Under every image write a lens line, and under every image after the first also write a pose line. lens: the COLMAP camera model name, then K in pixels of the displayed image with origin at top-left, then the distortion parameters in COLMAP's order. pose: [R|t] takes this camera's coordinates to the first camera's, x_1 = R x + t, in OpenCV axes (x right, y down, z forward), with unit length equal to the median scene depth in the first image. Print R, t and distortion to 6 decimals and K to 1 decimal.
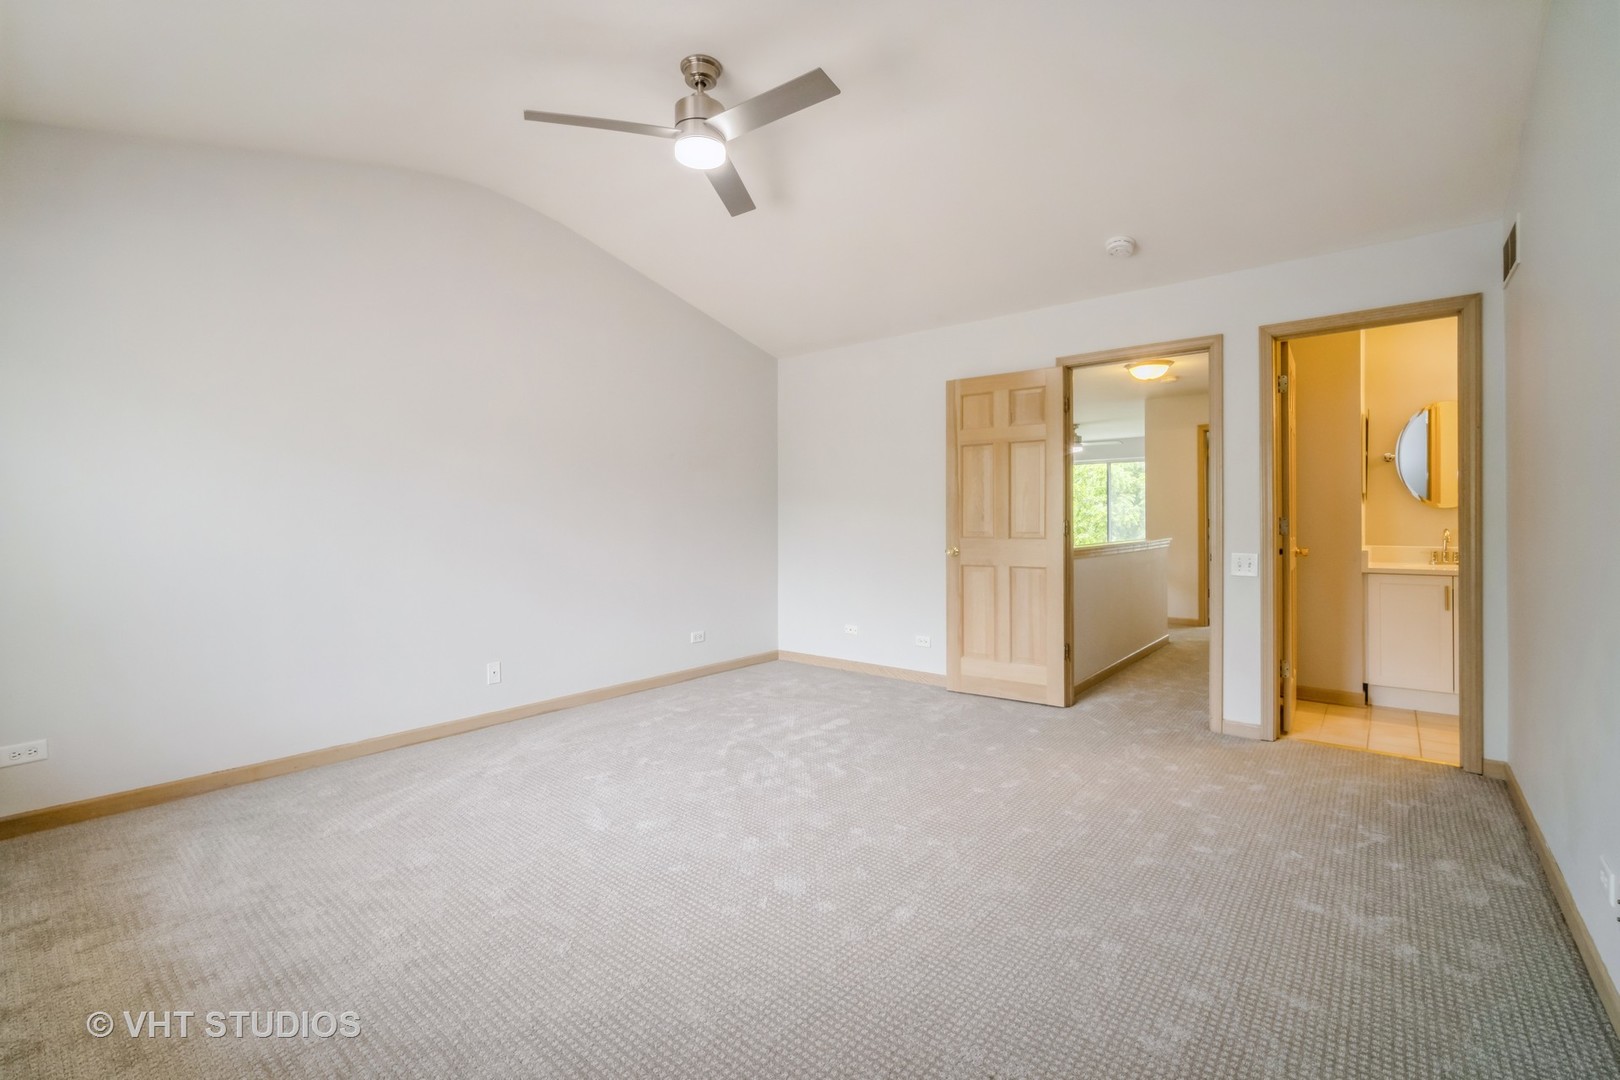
lens RADIAL K [[705.0, 0, 808.6], [0, 705.0, 531.1], [0, 0, 1]] dist [-0.002778, 0.000006]
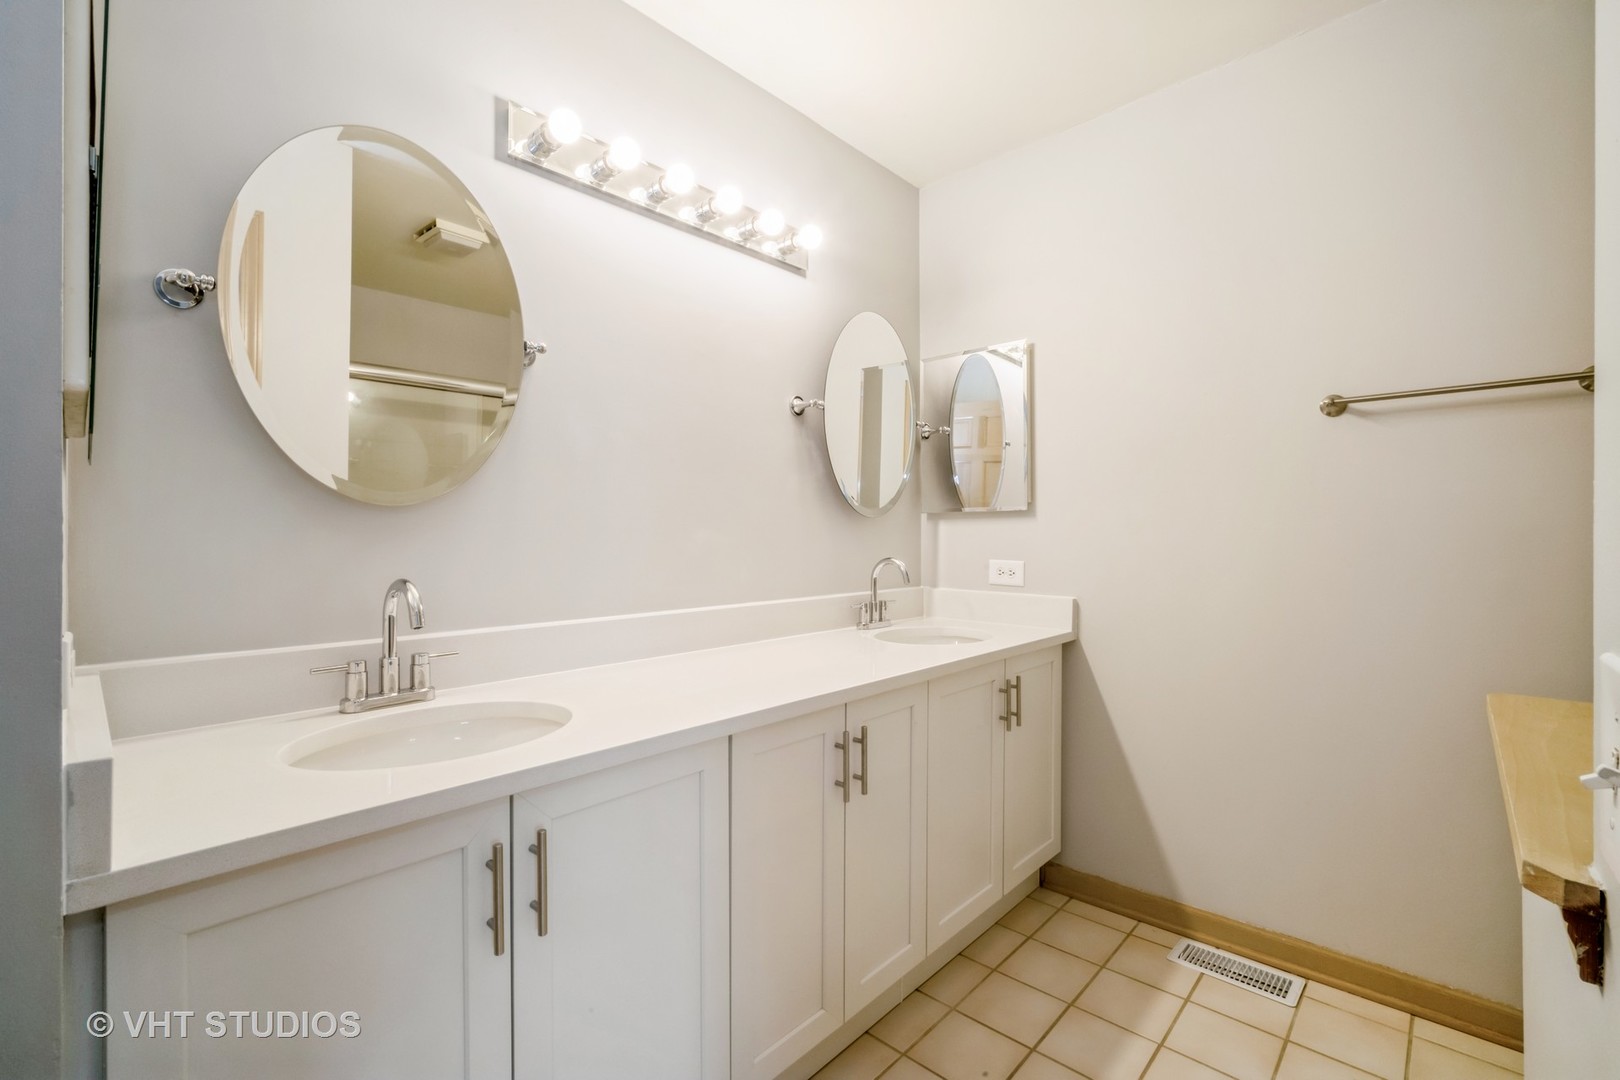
lens RADIAL K [[704.7, 0, 809.8], [0, 704.7, 533.2], [0, 0, 1]] dist [-0.009830, 0.001995]
pose [[0.084910, -0.000480, 0.996389, 0.642060], [0.007308, 0.999973, -0.000141, -0.020264], [-0.996362, 0.007294, 0.084911, 0.817333]]
